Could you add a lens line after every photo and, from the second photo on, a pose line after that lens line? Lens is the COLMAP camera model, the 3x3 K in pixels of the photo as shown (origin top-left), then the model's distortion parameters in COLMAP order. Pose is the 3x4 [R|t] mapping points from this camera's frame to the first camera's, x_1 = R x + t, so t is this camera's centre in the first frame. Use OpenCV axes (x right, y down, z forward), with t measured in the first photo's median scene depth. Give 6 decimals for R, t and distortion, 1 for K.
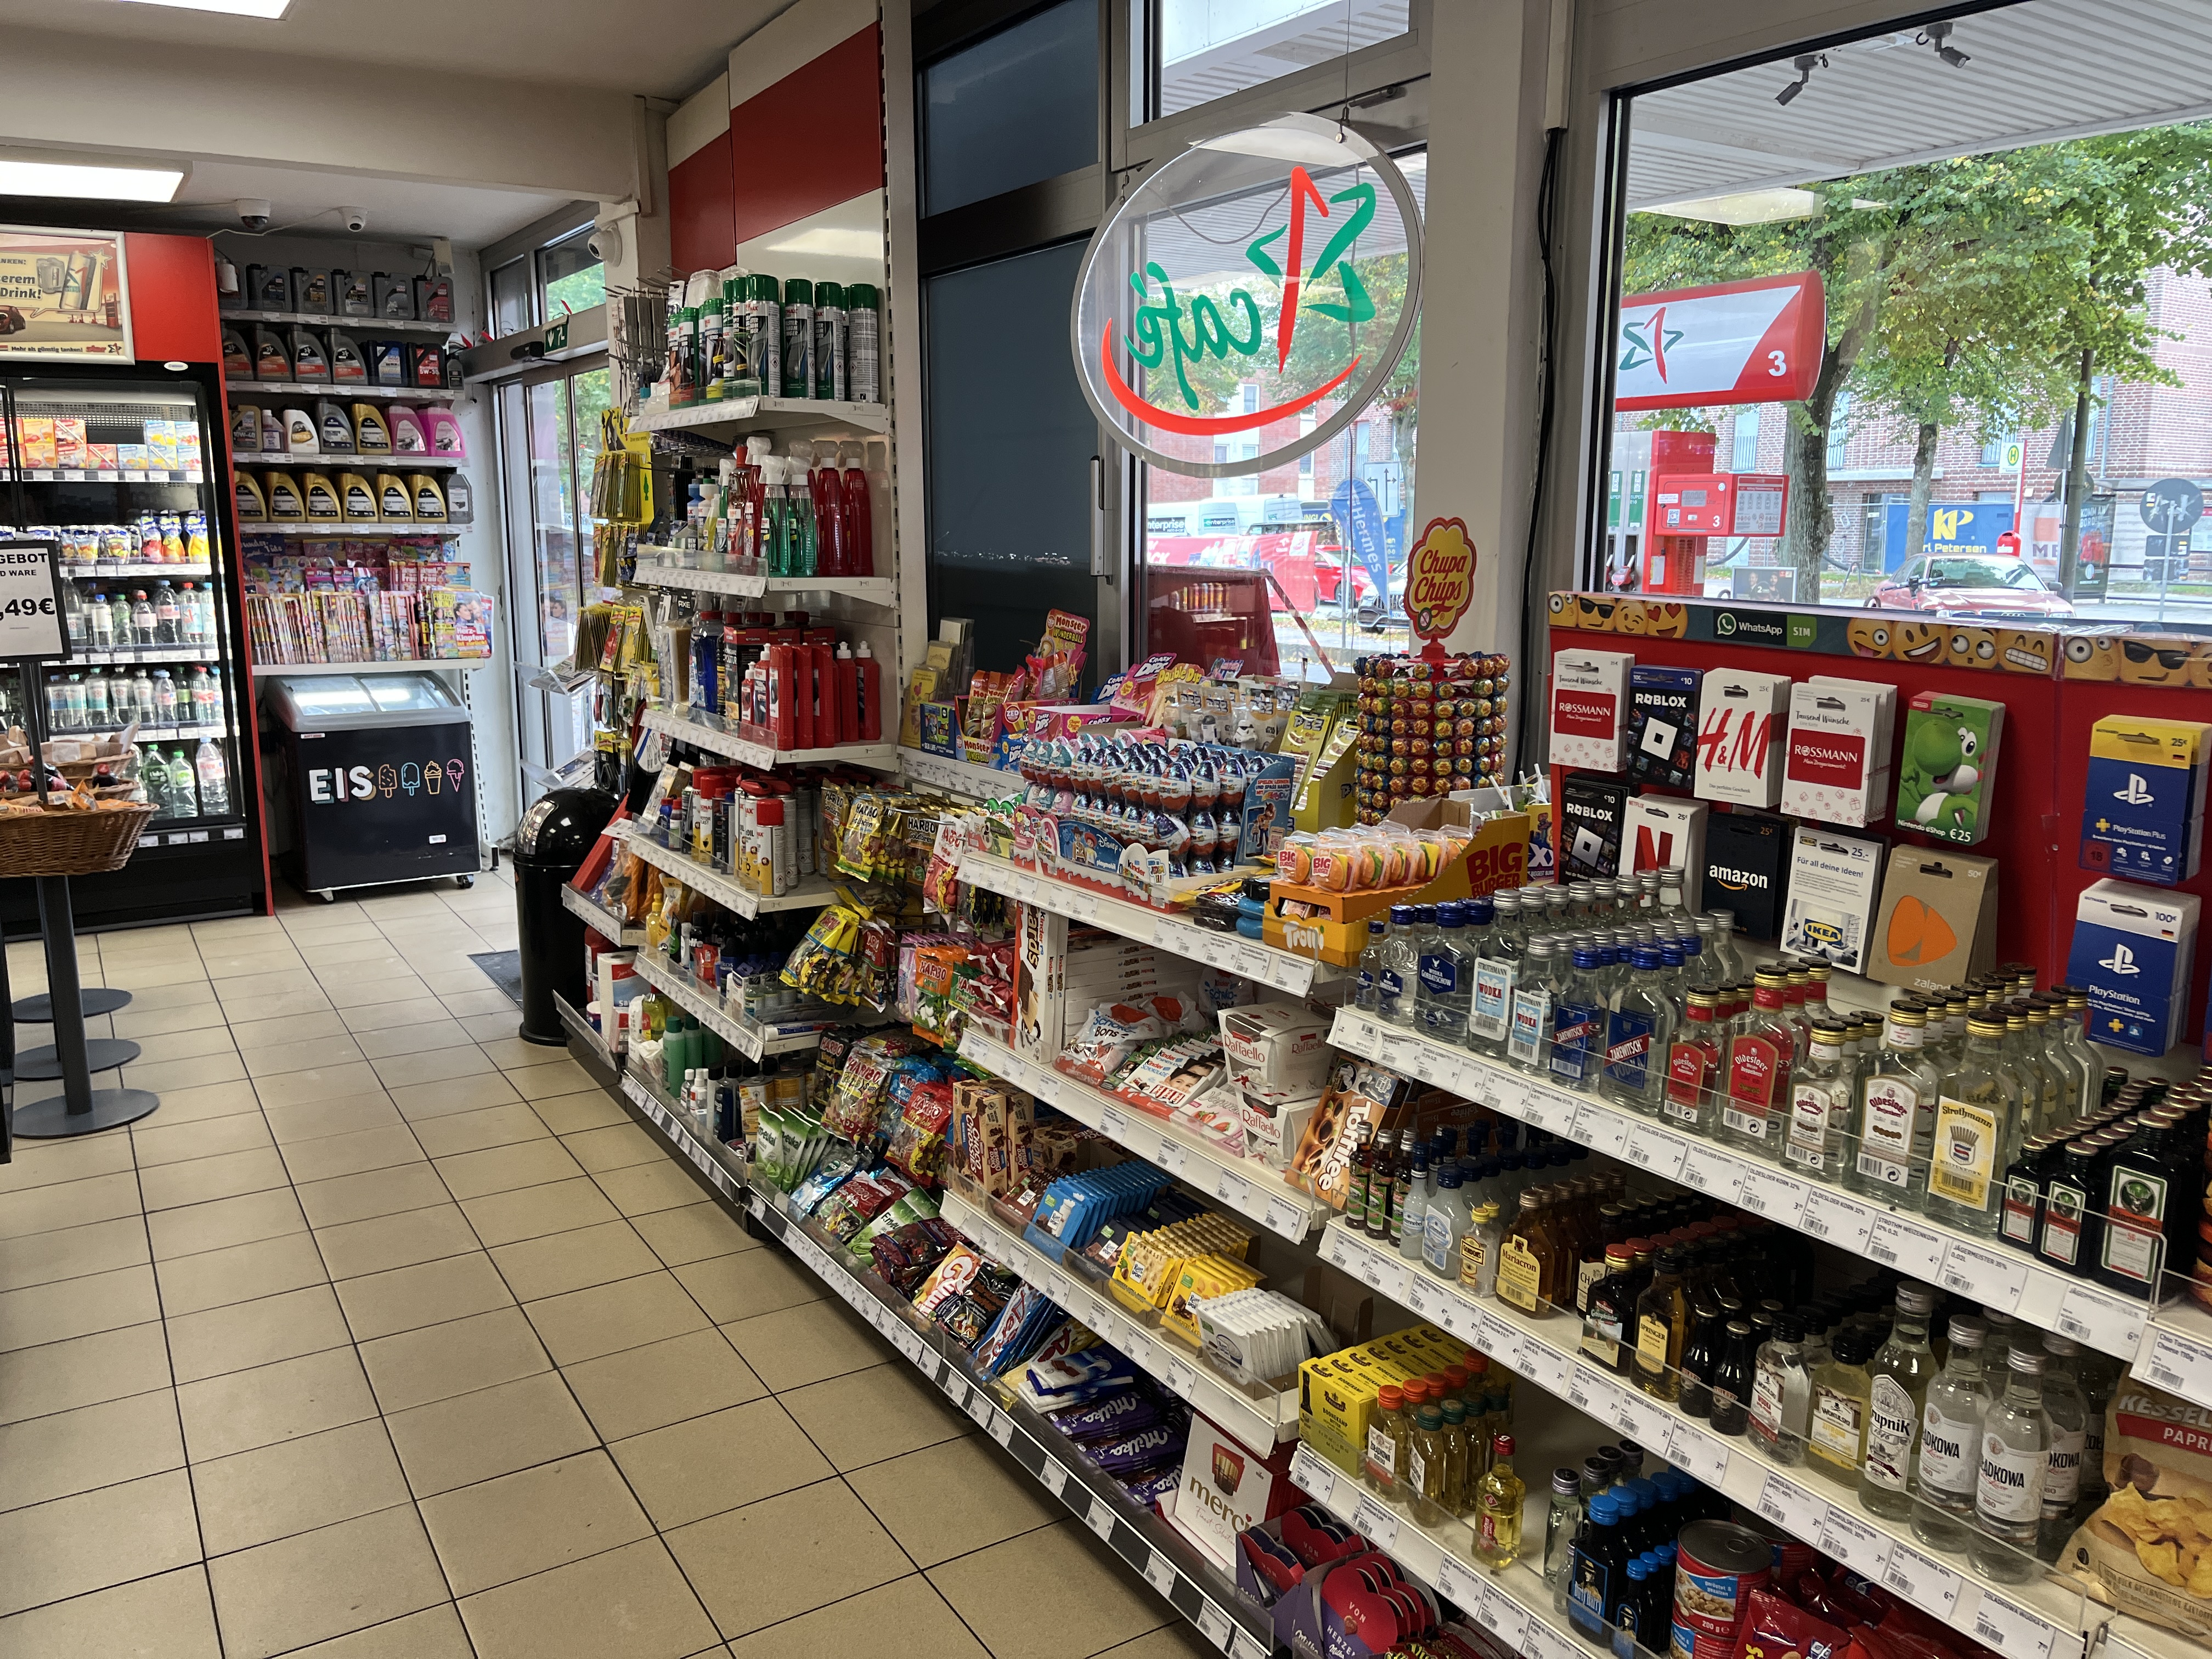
lens RADIAL K [[1670.9, 0, 1149.4], [0, 1670.9, 834.0], [0, 0, 1]] dist [0.061030, -0.109740]
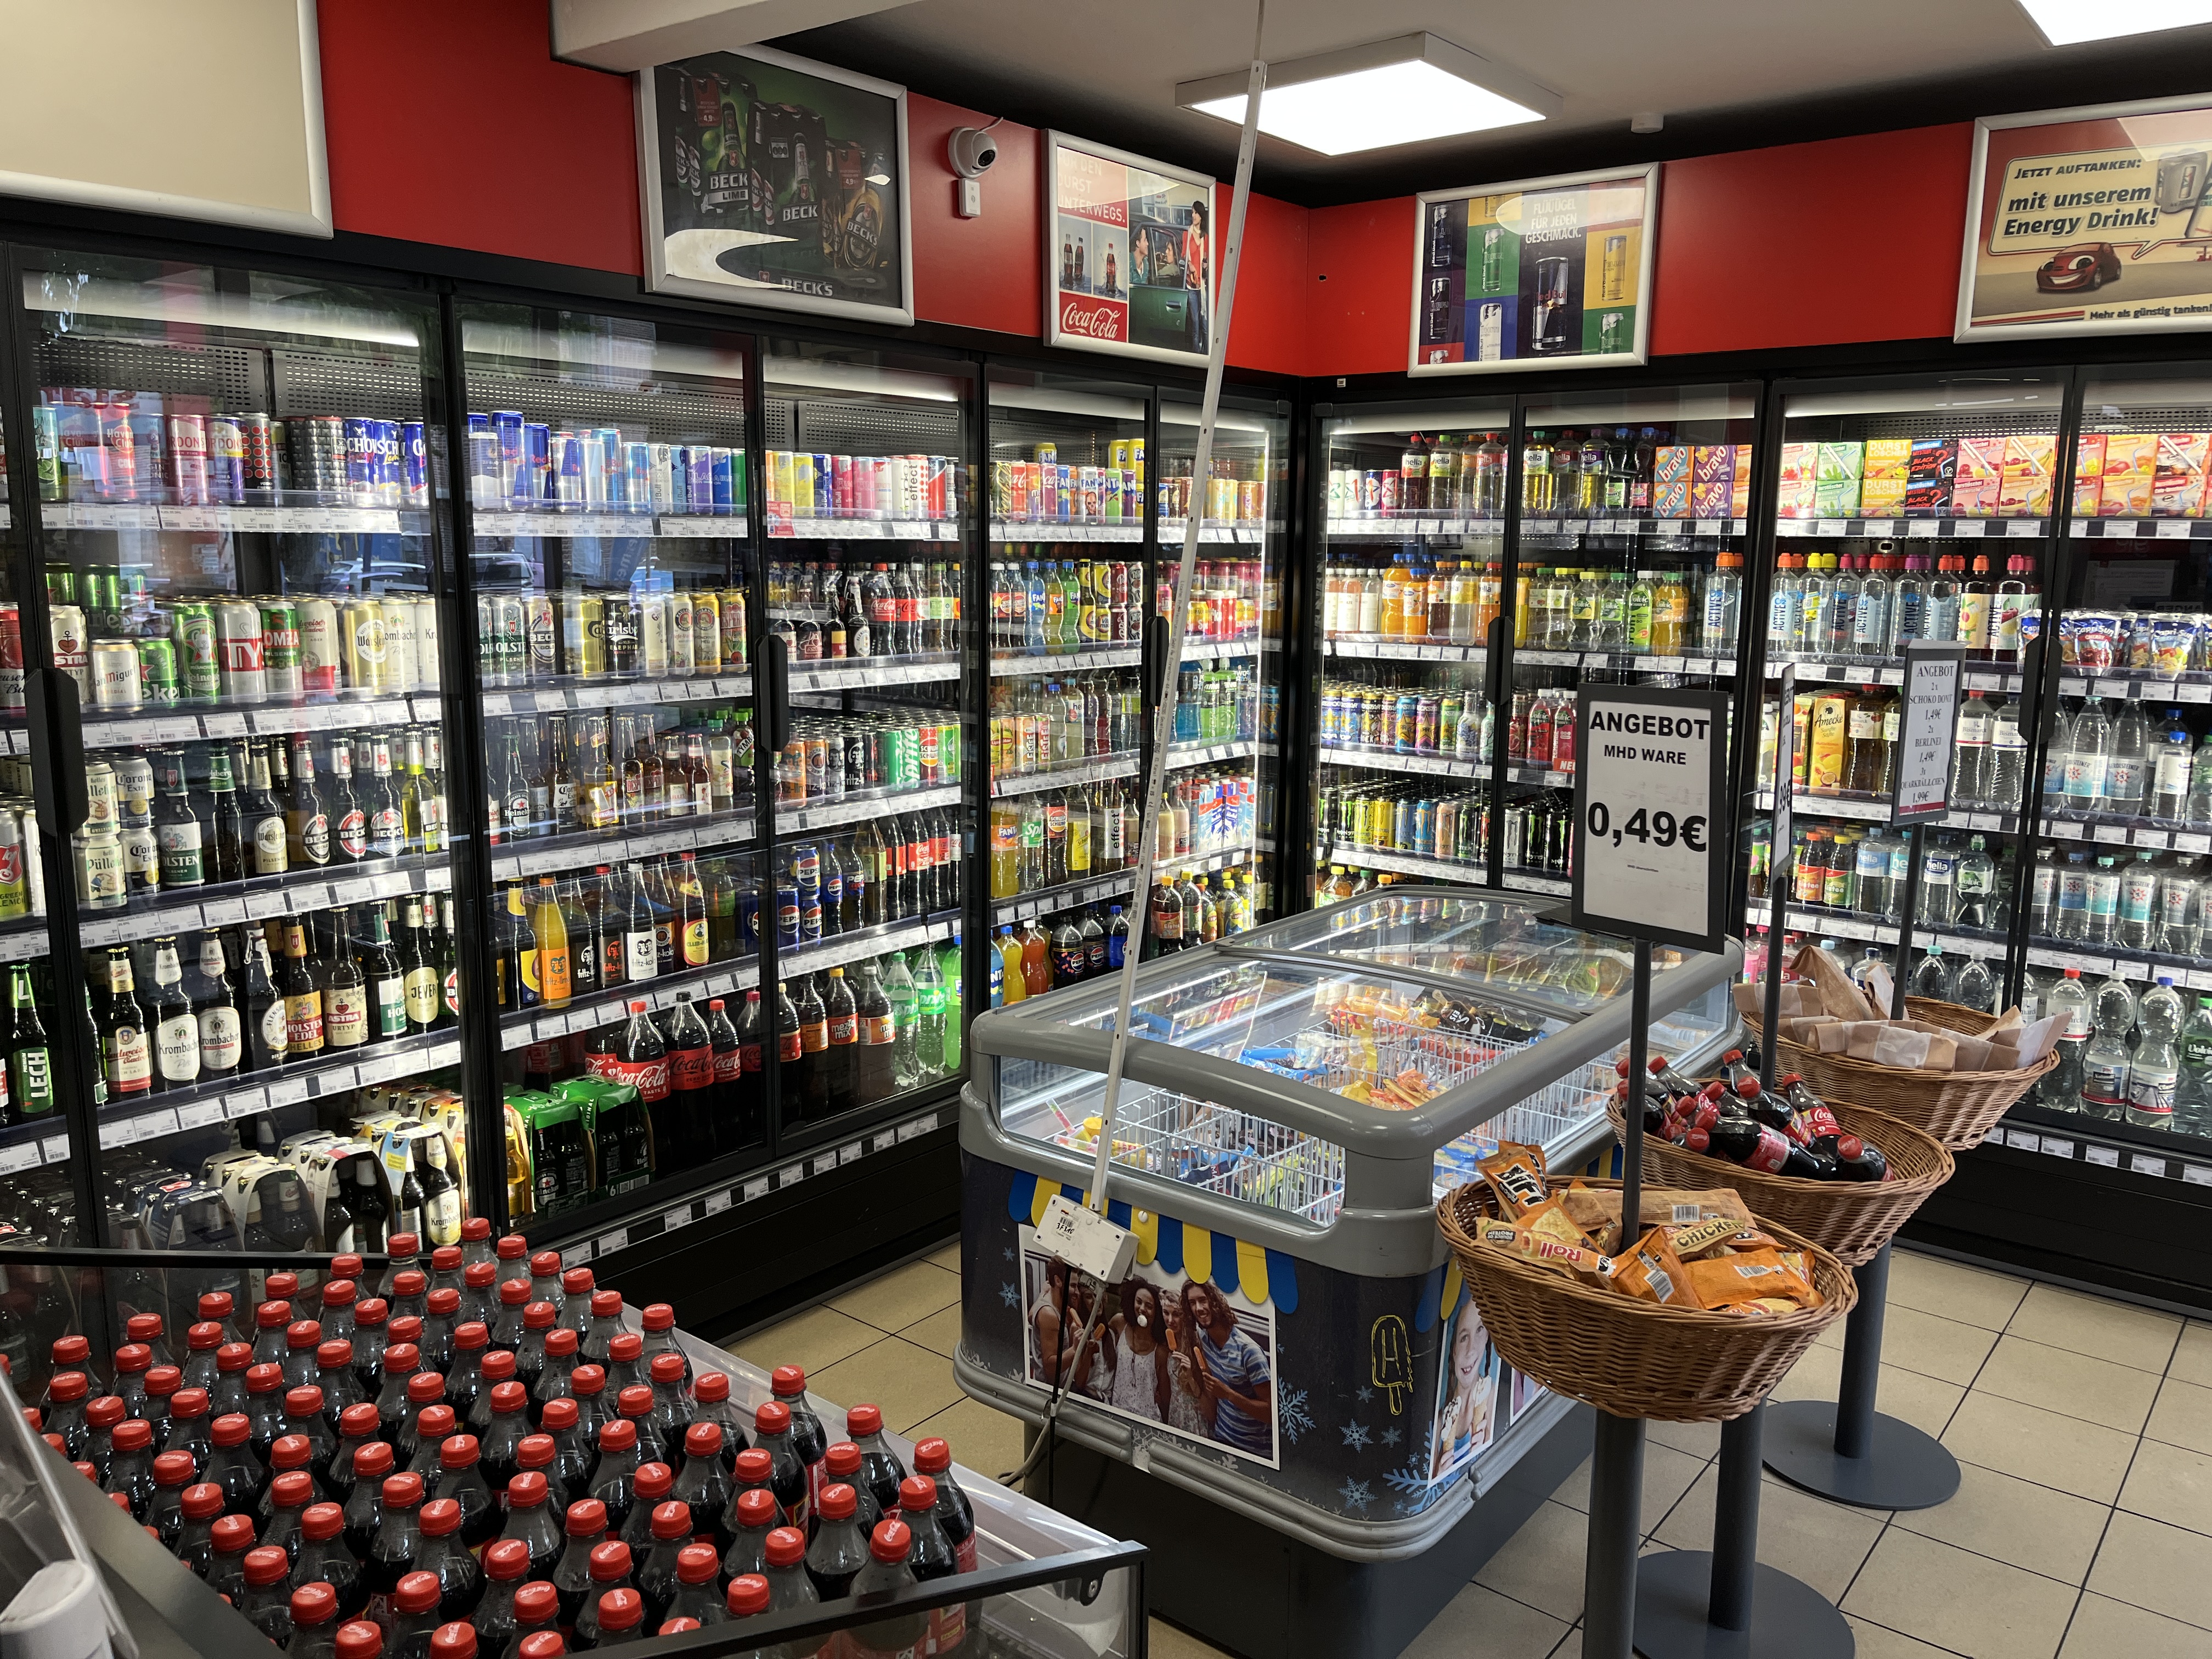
lens RADIAL K [[1670.9, 0, 1149.4], [0, 1670.9, 834.0], [0, 0, 1]] dist [0.061030, -0.109740]
pose [[0.315757, 0.161700, -0.934960, -0.187528], [-0.180985, 0.977544, 0.107942, -0.108235], [0.931419, 0.135131, 0.337931, 0.483888]]
